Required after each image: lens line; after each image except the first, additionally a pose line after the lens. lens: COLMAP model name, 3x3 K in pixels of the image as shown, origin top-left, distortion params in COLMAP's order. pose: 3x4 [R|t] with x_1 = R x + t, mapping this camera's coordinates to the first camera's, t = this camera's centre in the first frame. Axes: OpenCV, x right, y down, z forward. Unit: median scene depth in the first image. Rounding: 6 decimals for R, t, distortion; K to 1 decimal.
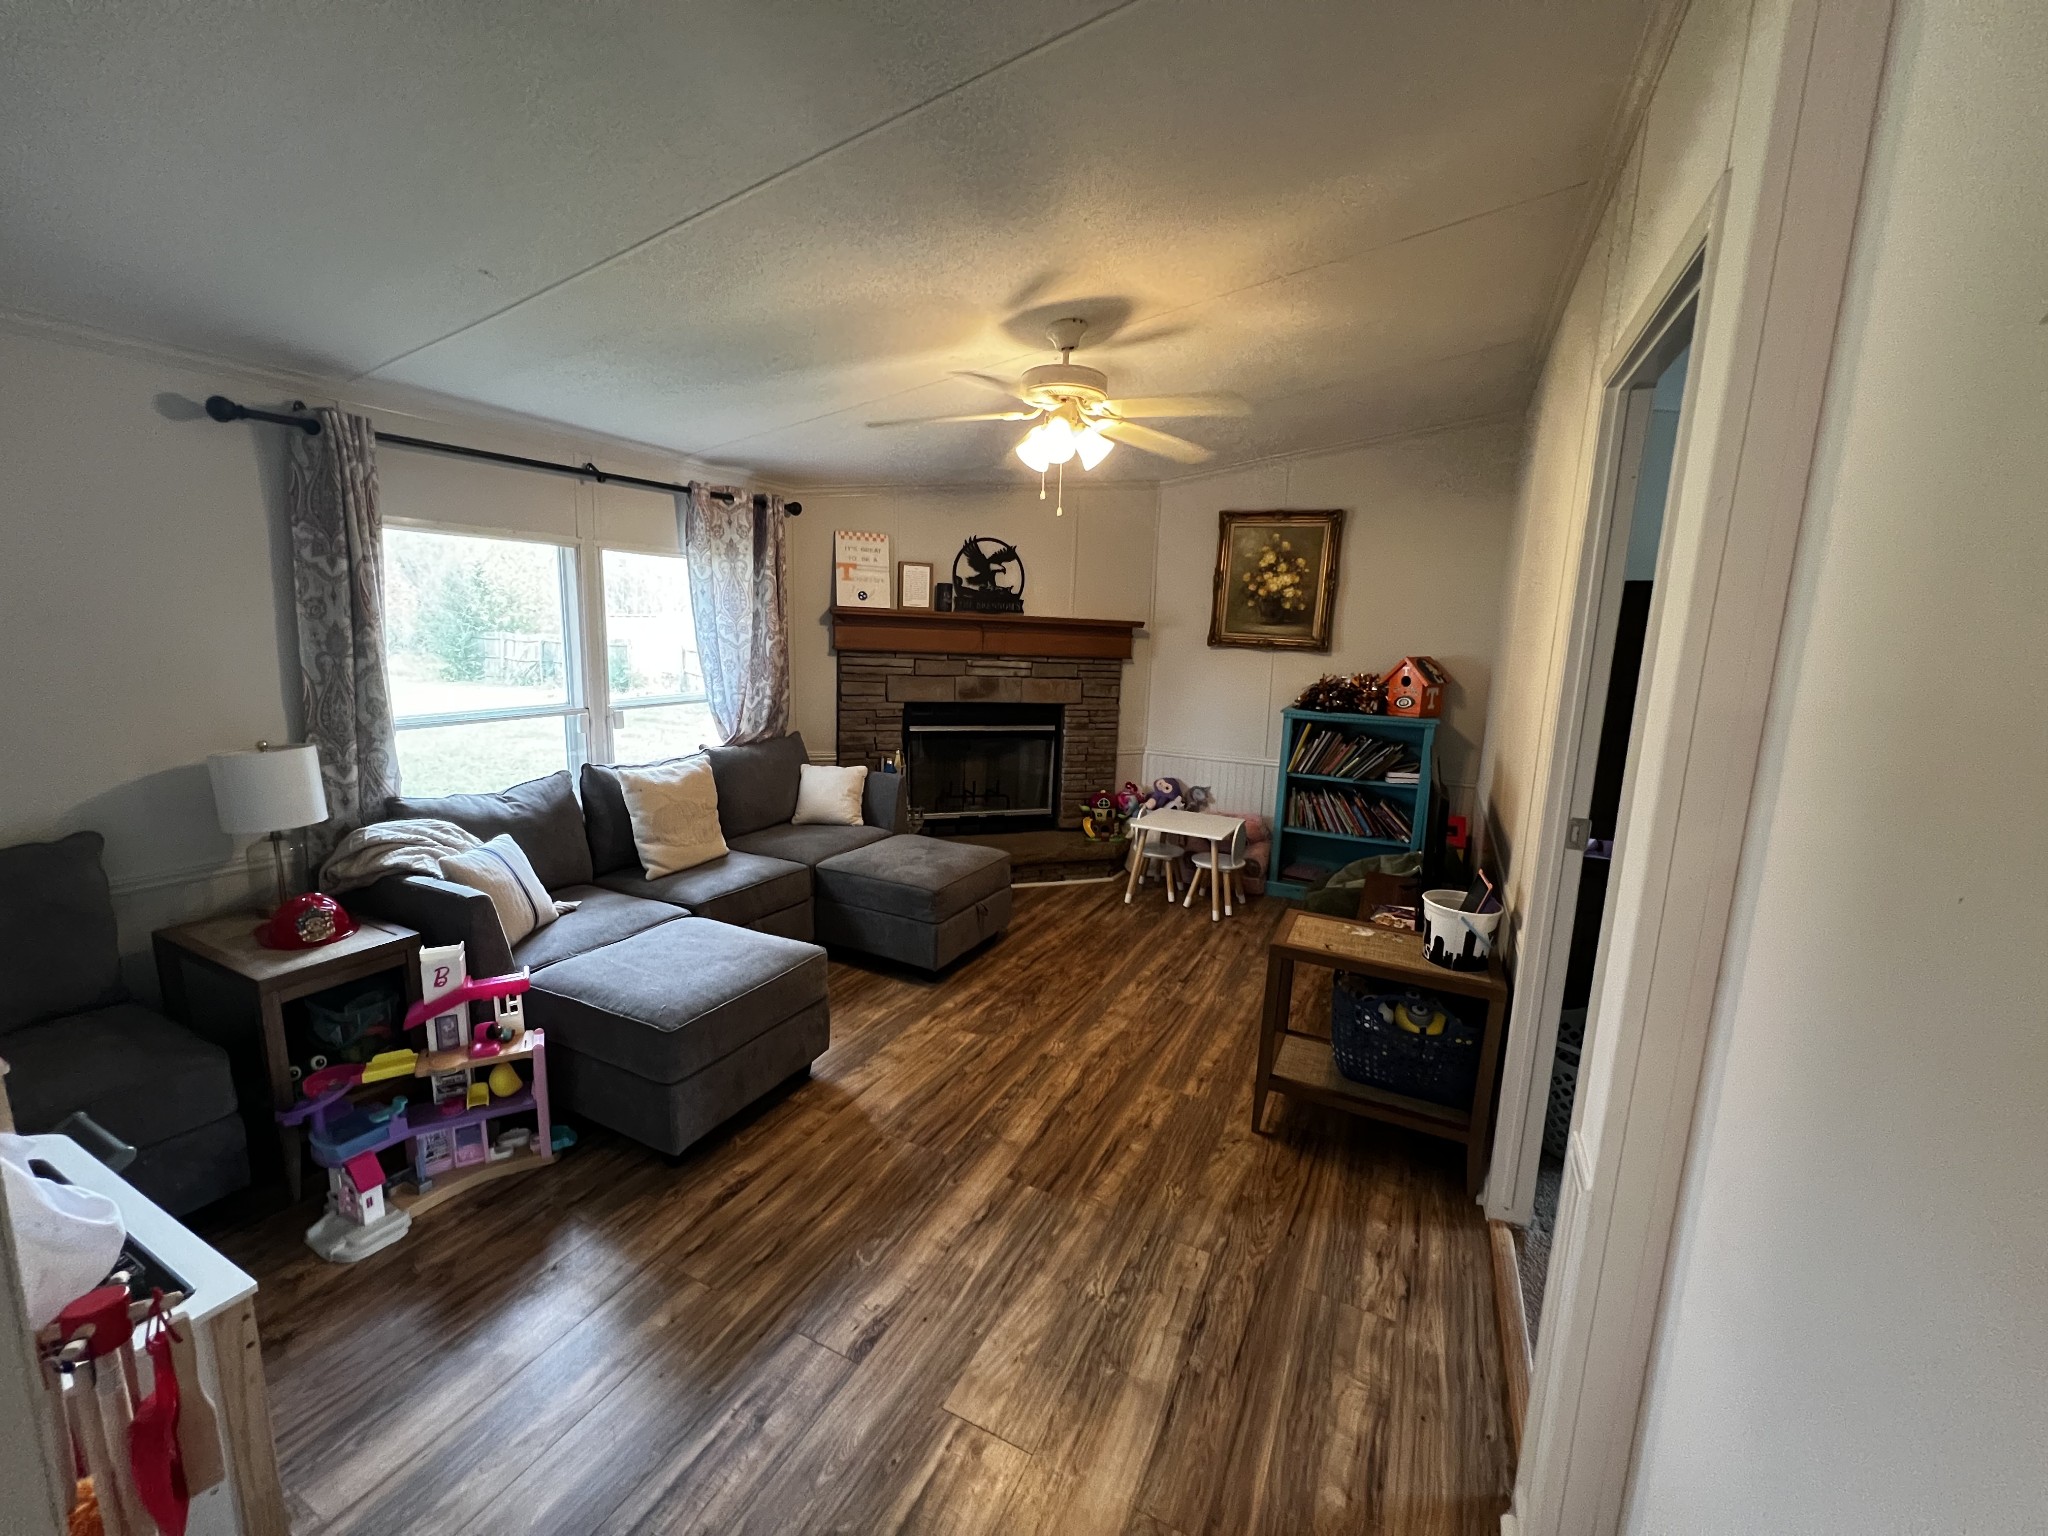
lens RADIAL K [[821.6, 0, 1022.5], [0, 821.6, 762.1], [0, 0, 1]] dist [0.000764, -0.000271]
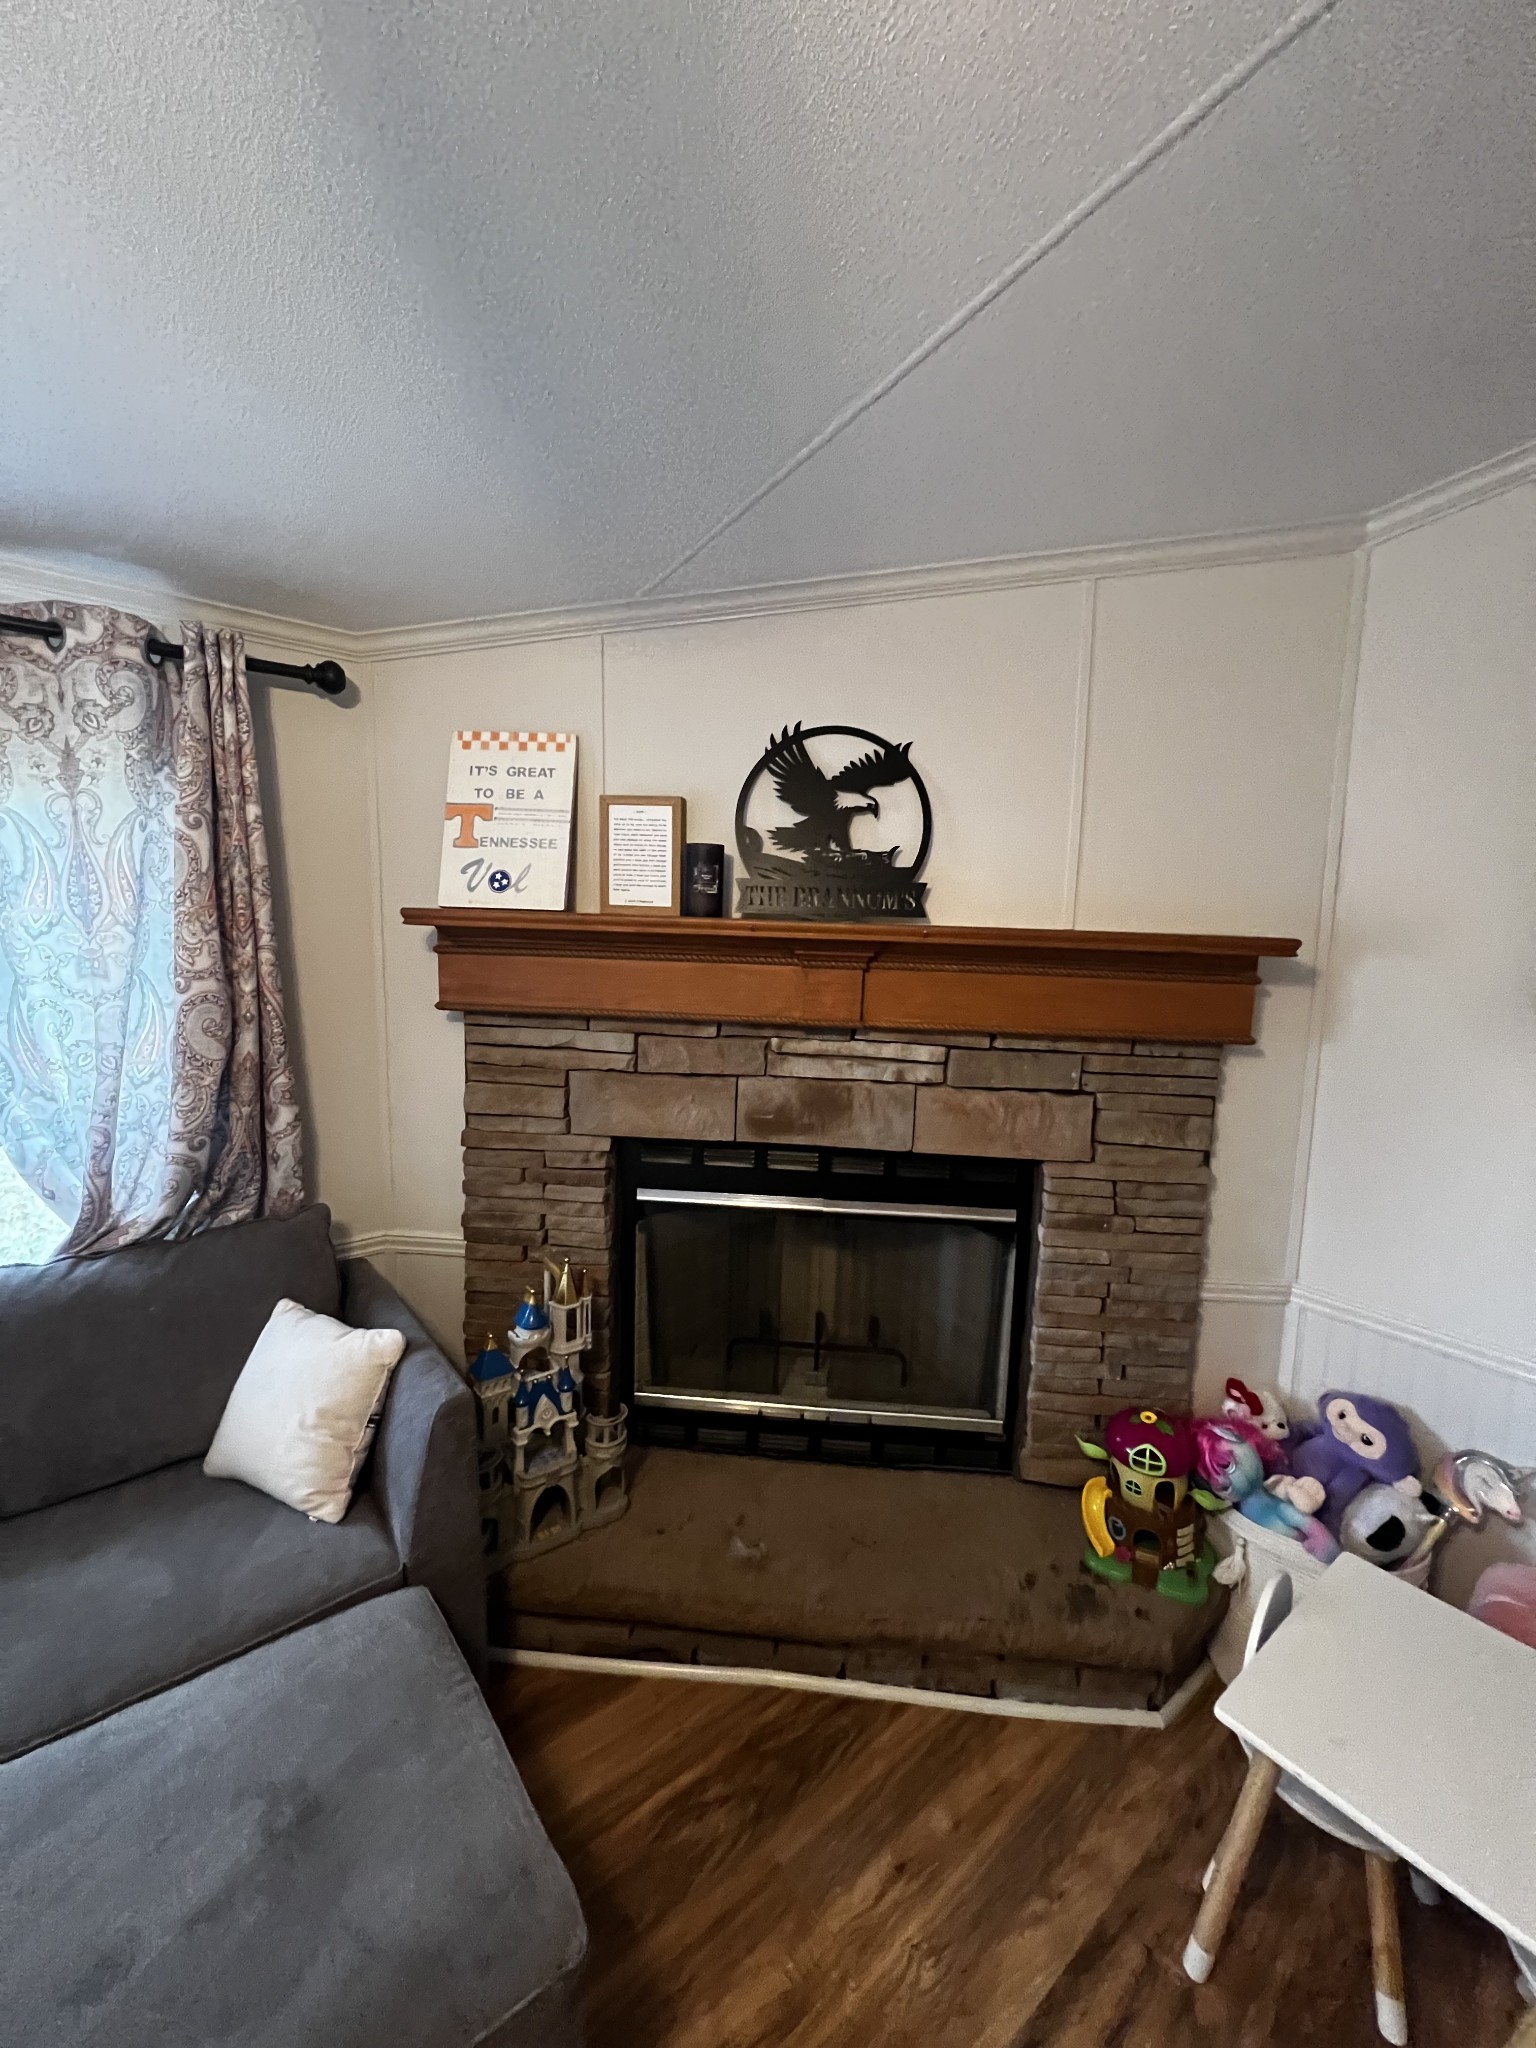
lens RADIAL K [[821.6, 0, 776.7], [0, 821.6, 1026.1], [0, 0, 1]] dist [0.000764, -0.000271]
pose [[0.910828, 0.037177, -0.411109, 0.098340], [-0.062439, 0.996885, -0.048187, -0.112079], [0.408037, 0.069559, 0.910312, 0.646948]]
